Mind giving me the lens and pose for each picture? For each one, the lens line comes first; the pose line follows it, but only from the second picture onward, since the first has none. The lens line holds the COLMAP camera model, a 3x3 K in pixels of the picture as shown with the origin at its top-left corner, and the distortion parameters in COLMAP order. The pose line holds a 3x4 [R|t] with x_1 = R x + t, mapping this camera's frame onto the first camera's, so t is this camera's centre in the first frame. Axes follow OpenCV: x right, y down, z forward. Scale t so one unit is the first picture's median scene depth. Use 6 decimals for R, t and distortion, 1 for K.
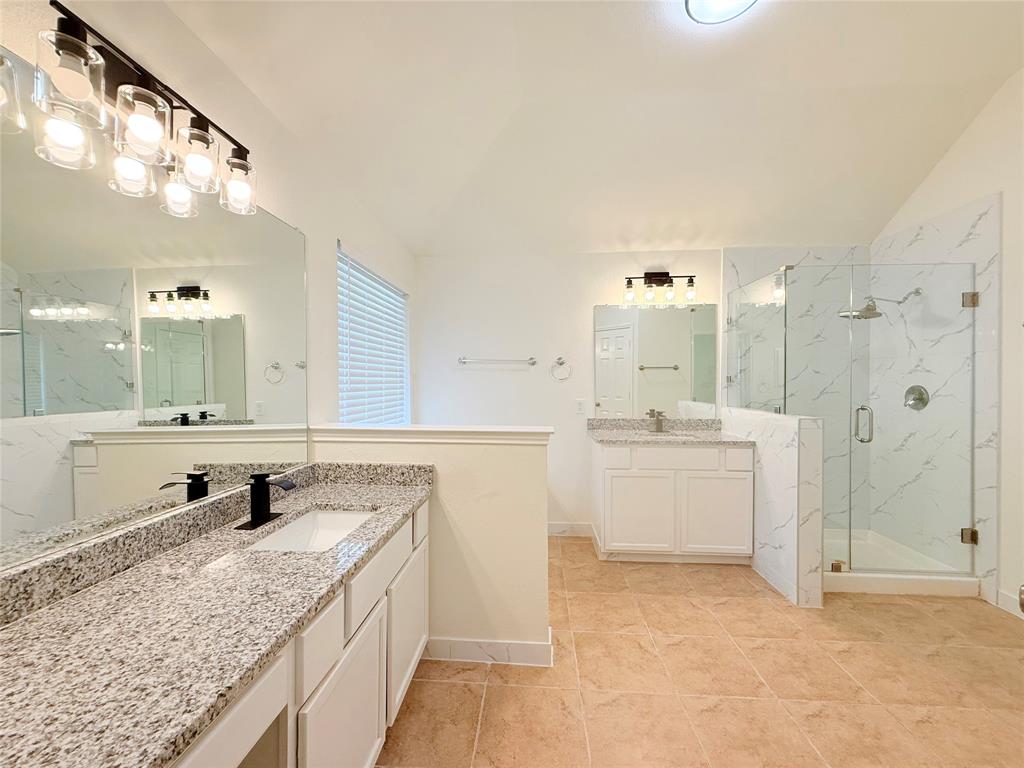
lens RADIAL K [[407.2, 0, 509.6], [0, 407.2, 384.6], [0, 0, 1]] dist [0.000169, 0.000524]
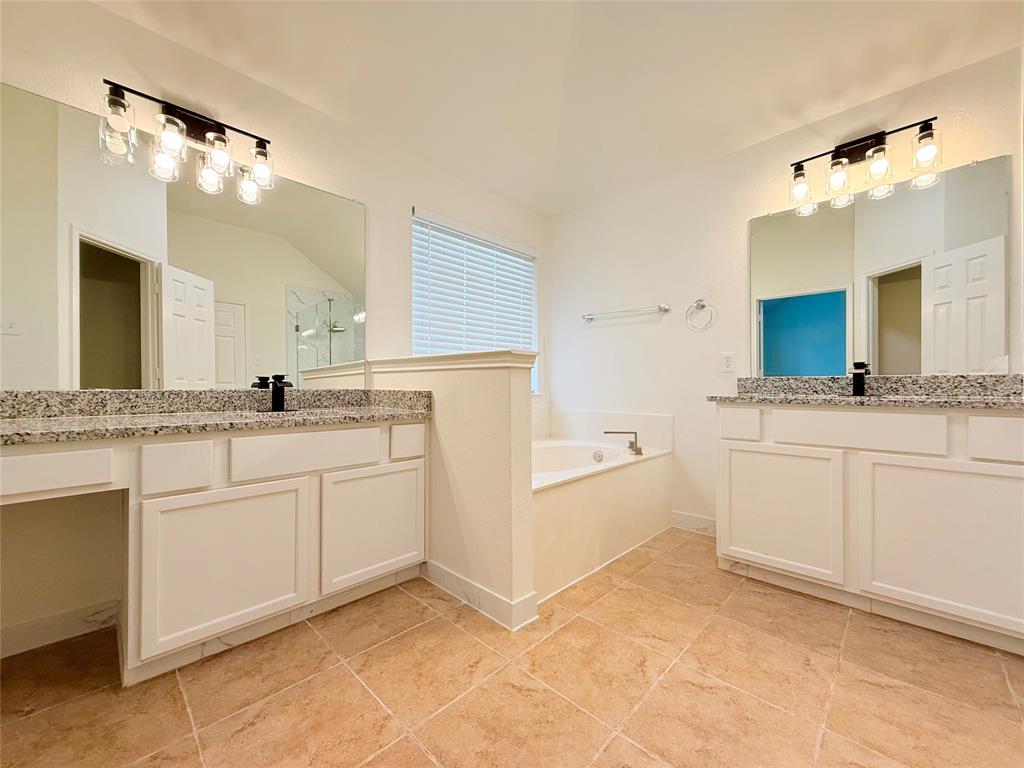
lens RADIAL K [[407.2, 0, 510.9], [0, 407.2, 383.3], [0, 0, 1]] dist [0.000169, 0.000524]
pose [[0.763577, -0.004066, -0.645704, 0.611173], [-0.006158, 0.999889, -0.013578, 0.182825], [0.645687, 0.014344, 0.763467, 0.330636]]
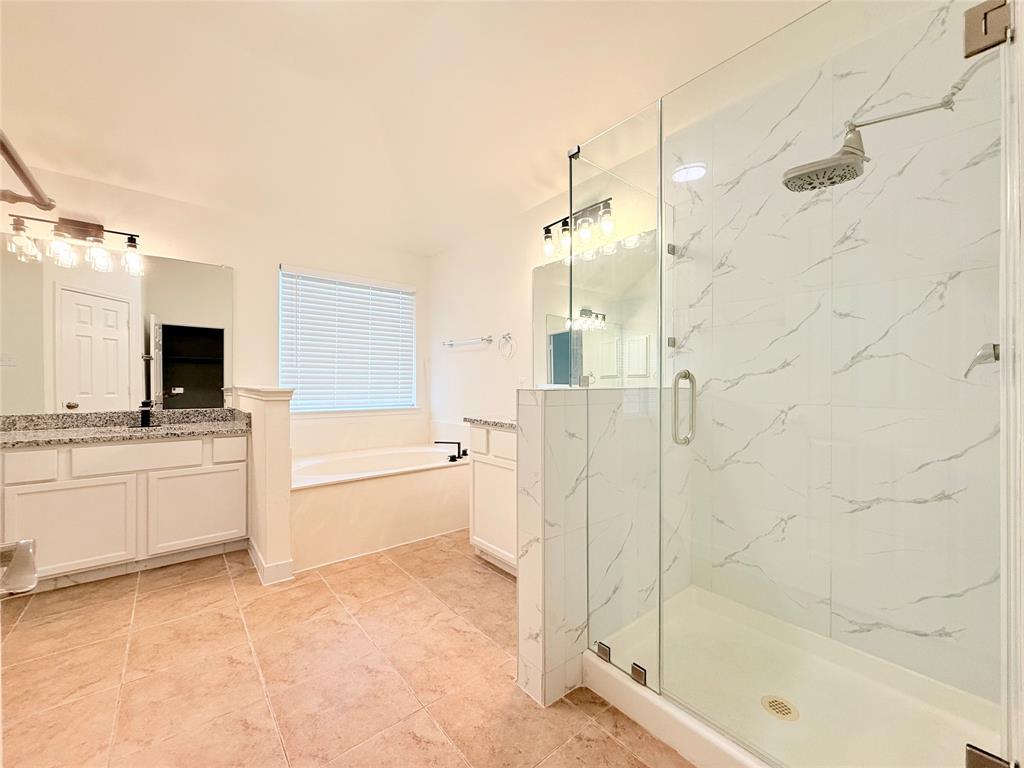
lens RADIAL K [[407.2, 0, 510.1], [0, 407.2, 383.4], [0, 0, 1]] dist [0.000169, 0.000524]
pose [[0.688933, -0.000123, -0.724825, 1.396122], [-0.007575, 0.999944, -0.007370, 0.094832], [0.724786, 0.010568, 0.688893, 0.656854]]
